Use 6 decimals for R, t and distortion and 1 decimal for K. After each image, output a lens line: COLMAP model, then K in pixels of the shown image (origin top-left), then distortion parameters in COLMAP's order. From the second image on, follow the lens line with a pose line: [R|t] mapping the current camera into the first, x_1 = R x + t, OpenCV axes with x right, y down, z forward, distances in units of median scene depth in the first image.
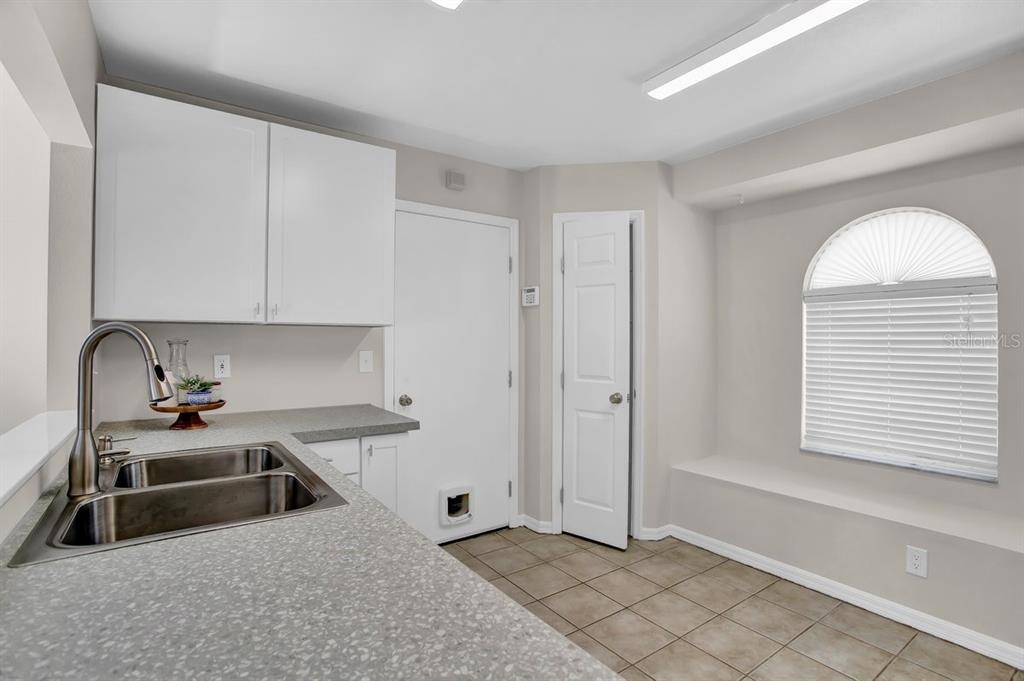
lens RADIAL K [[500.0, 0, 515.2], [0, 500.0, 342.0], [0, 0, 1]] dist [-0.041243, 0.000668]
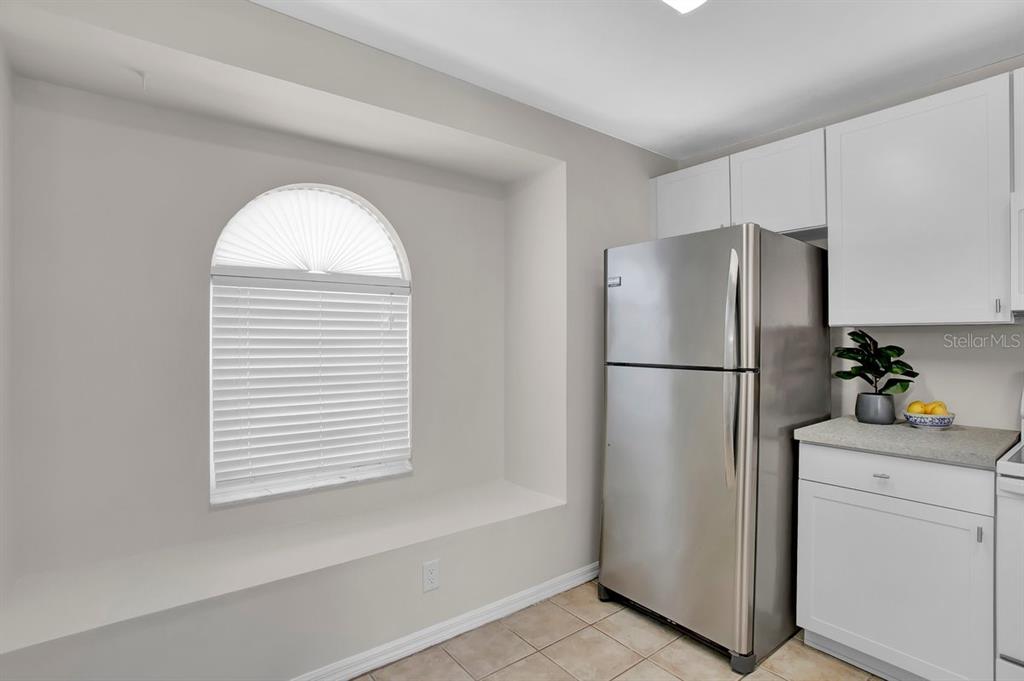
lens RADIAL K [[500.0, 0, 515.2], [0, 500.0, 342.0], [0, 0, 1]] dist [-0.041243, 0.000668]
pose [[-0.057529, -0.005224, 0.998330, -0.122125], [0.006461, 0.999963, 0.005604, -0.002322], [-0.998323, 0.006773, -0.057493, 0.791210]]
